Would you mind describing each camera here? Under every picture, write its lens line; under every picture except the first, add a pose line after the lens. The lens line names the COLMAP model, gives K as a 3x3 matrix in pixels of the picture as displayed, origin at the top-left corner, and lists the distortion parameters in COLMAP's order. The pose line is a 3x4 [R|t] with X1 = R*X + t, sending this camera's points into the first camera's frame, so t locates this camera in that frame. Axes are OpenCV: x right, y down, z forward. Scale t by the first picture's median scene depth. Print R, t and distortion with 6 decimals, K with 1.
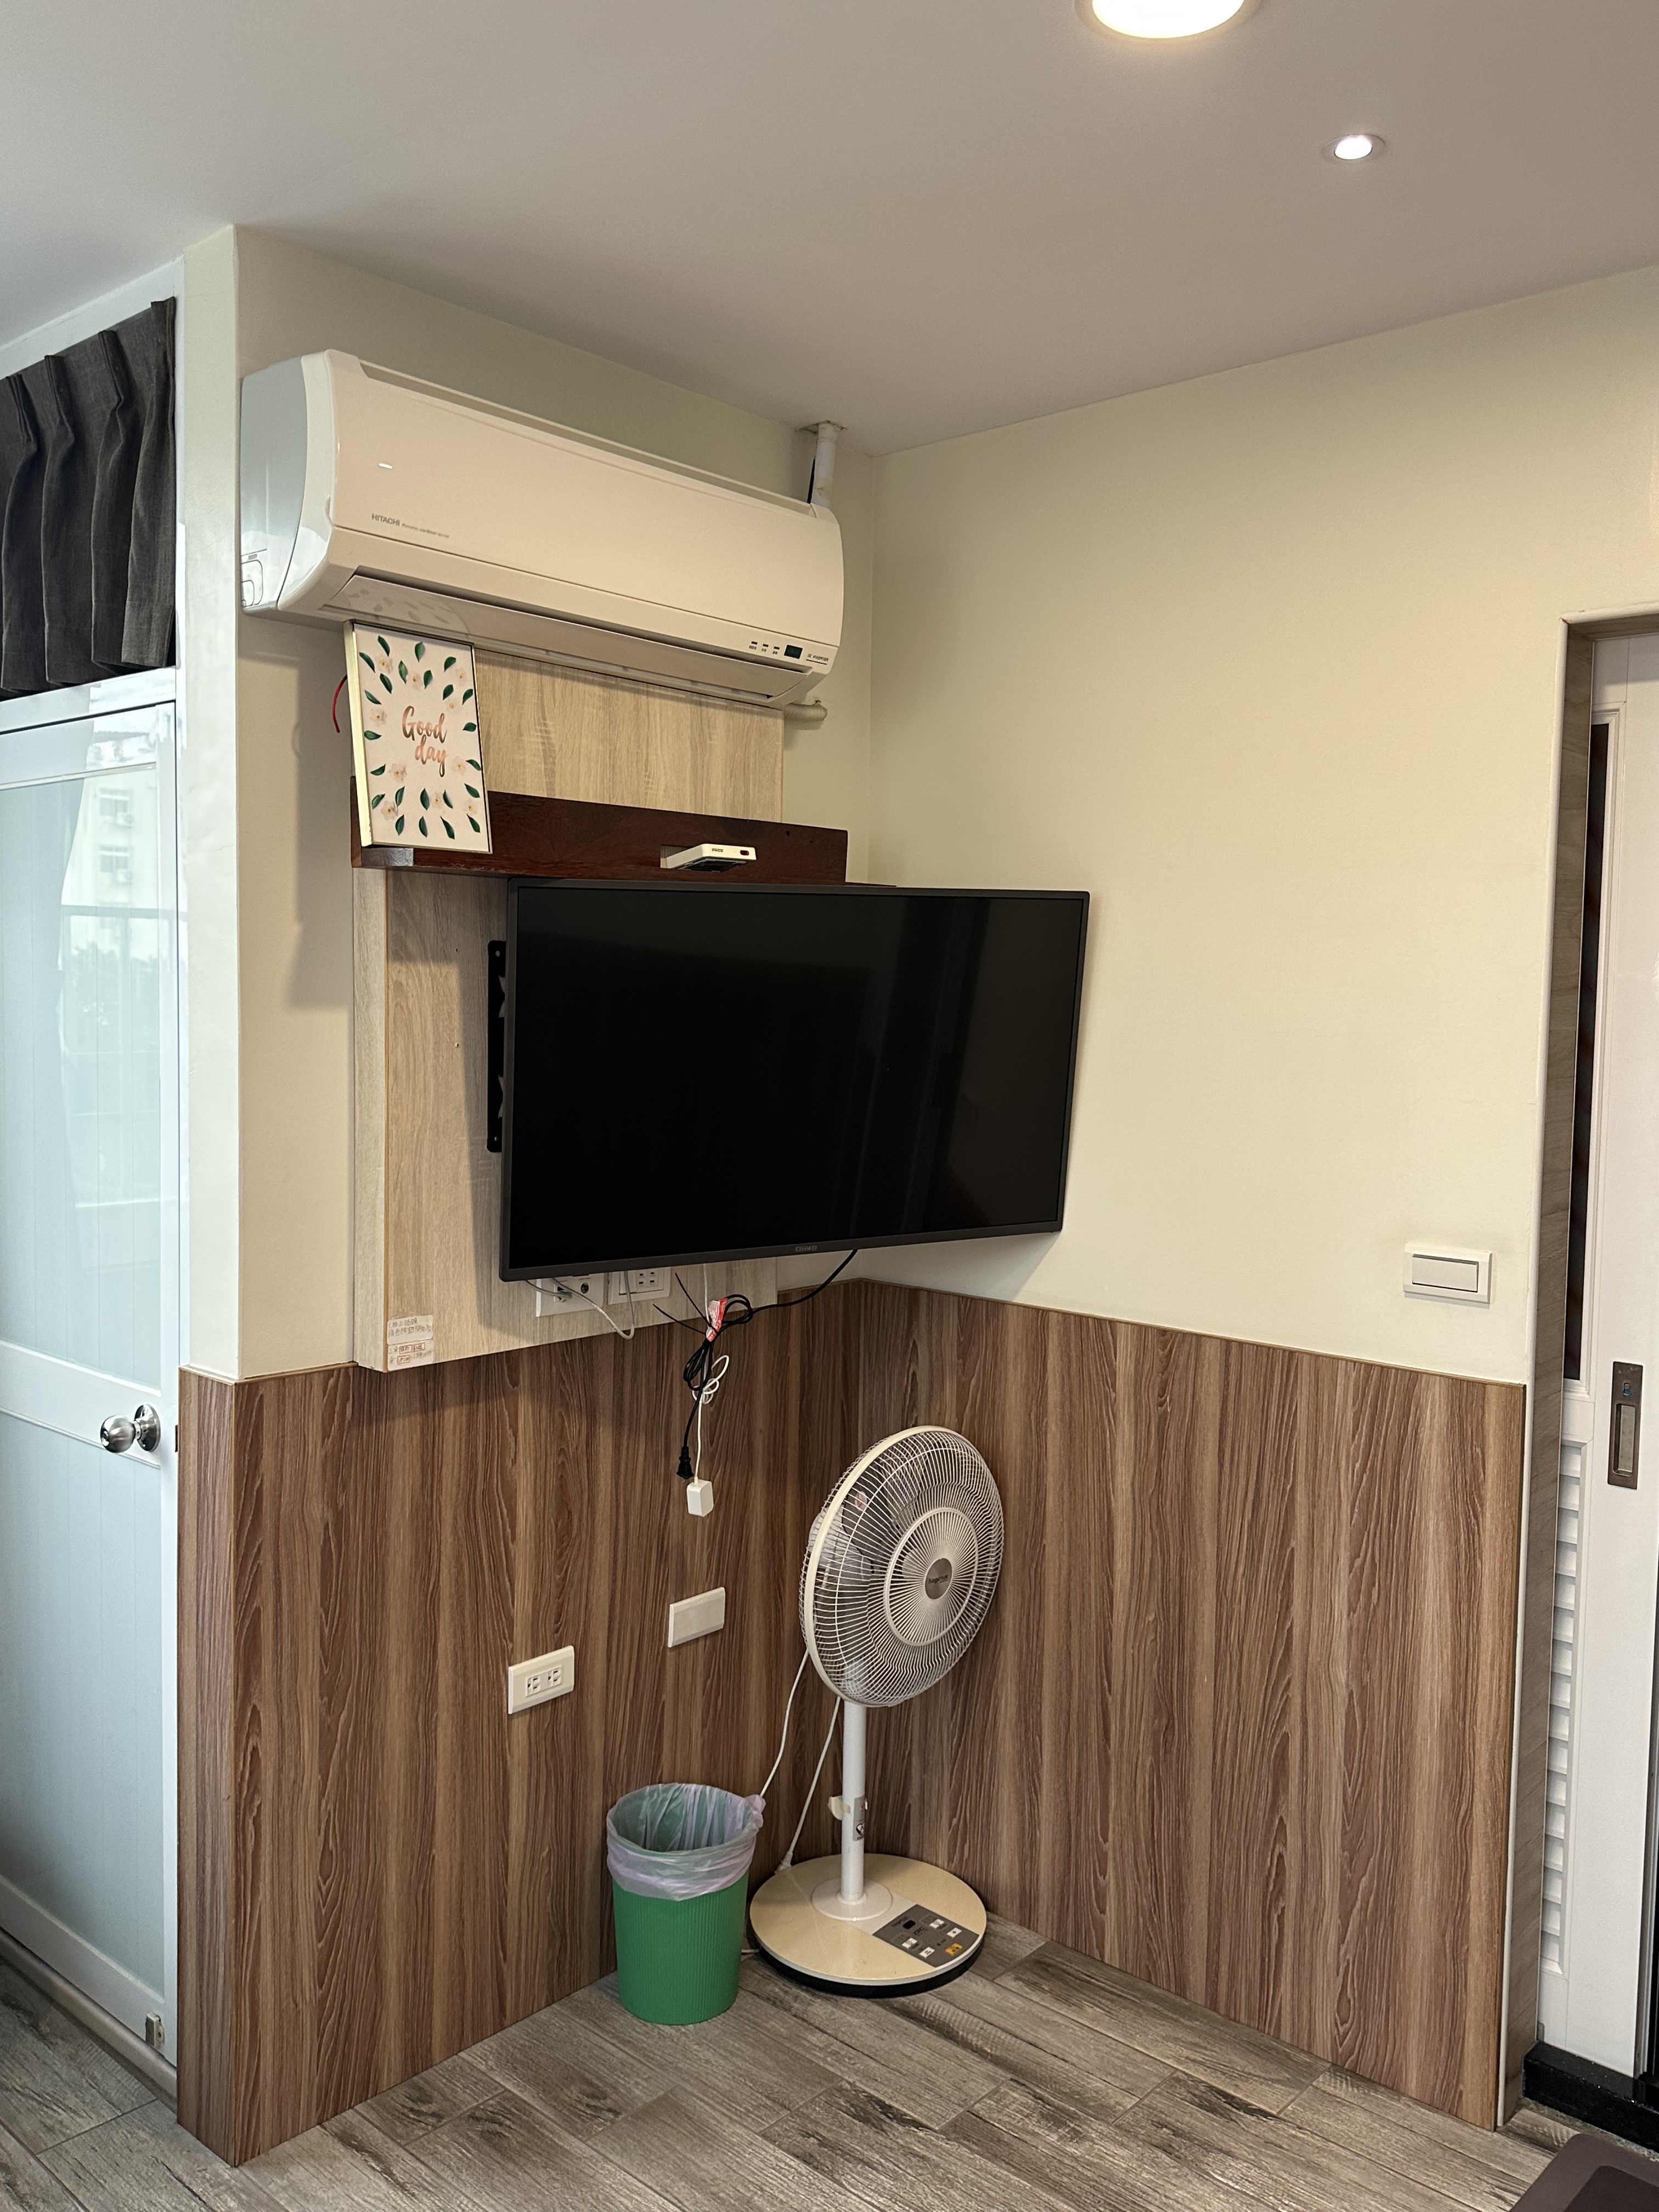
lens RADIAL K [[1803.4, 0, 829.5], [0, 1803.4, 1106.0], [0, 0, 1]] dist [0.277898, -0.625128]
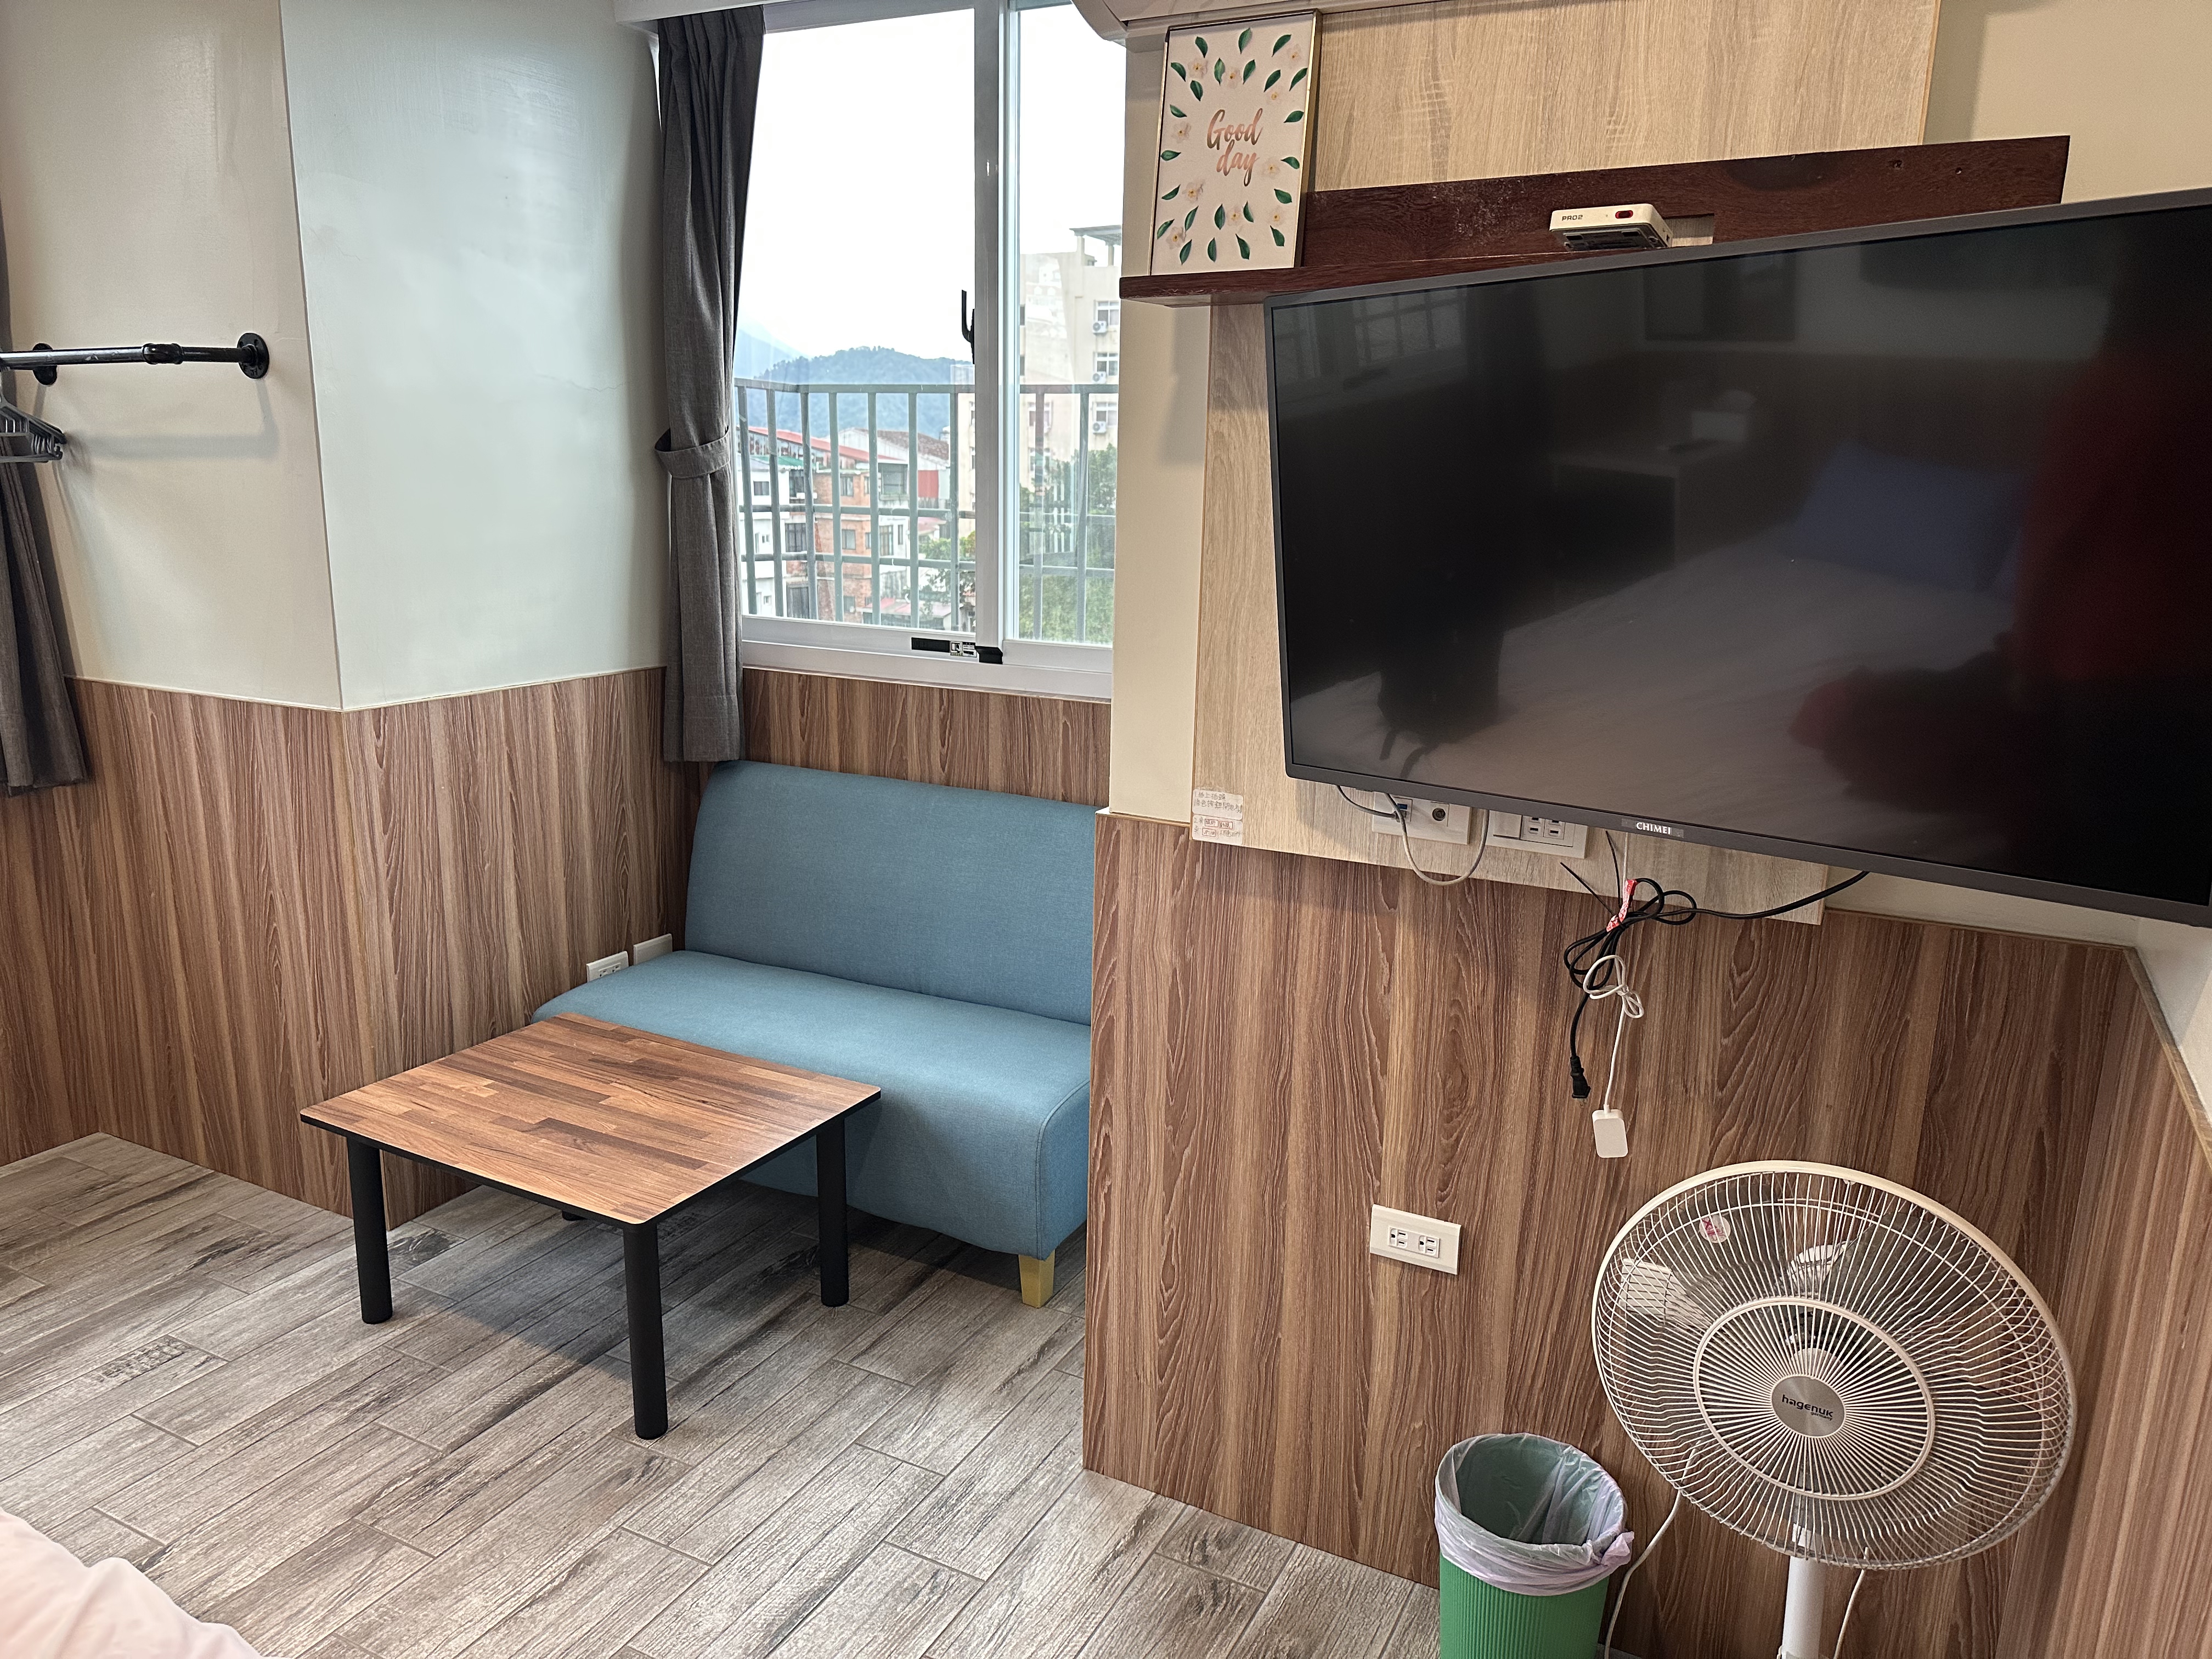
lens RADIAL K [[1519.1, 0, 1106.0], [0, 1519.1, 829.5], [0, 0, 1]] dist [0.099649, -0.152709]
pose [[0.257100, 0.202997, -0.944824, 0.514188], [-0.079196, 0.978826, 0.188752, -0.011507], [0.963134, 0.026298, 0.267732, 0.724515]]
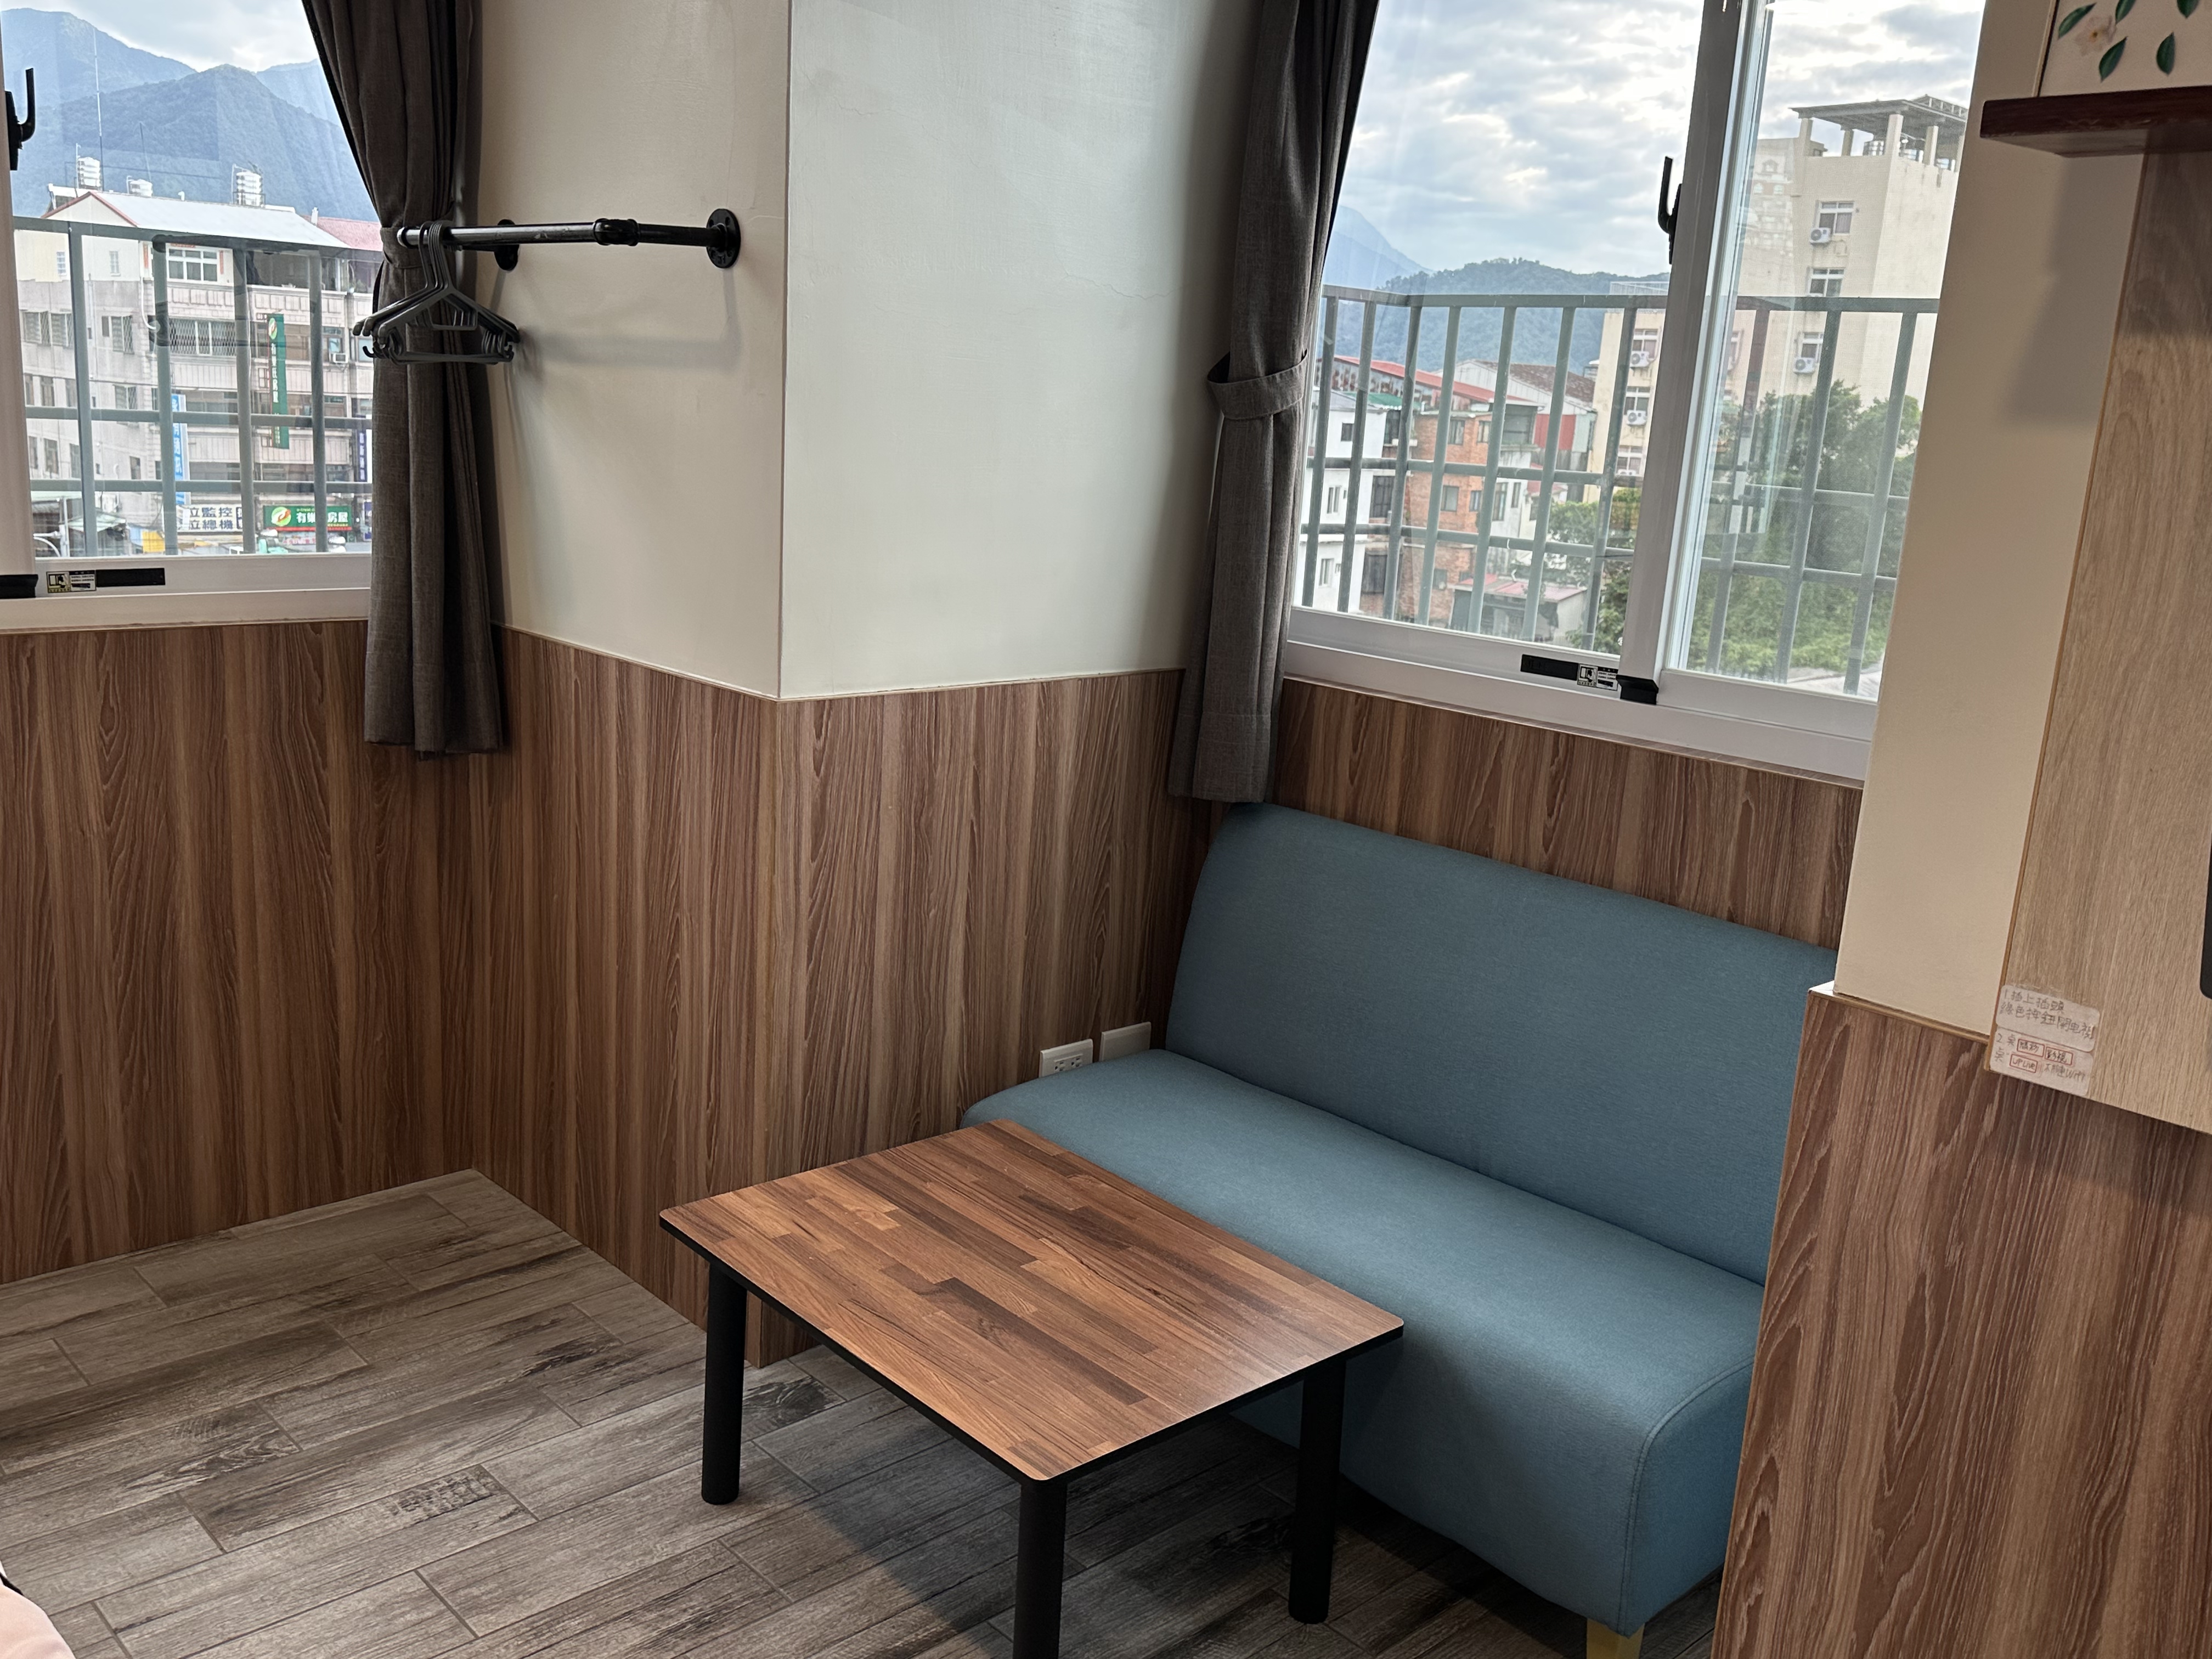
lens RADIAL K [[1906.0, 0, 1106.0], [0, 1906.0, 829.5], [0, 0, 1]] dist [0.150610, -0.279717]
pose [[-0.079733, 0.196968, -0.977162, 0.352244], [-0.128897, 0.970016, 0.206045, -0.016780], [0.988447, 0.142382, -0.051954, 0.738182]]
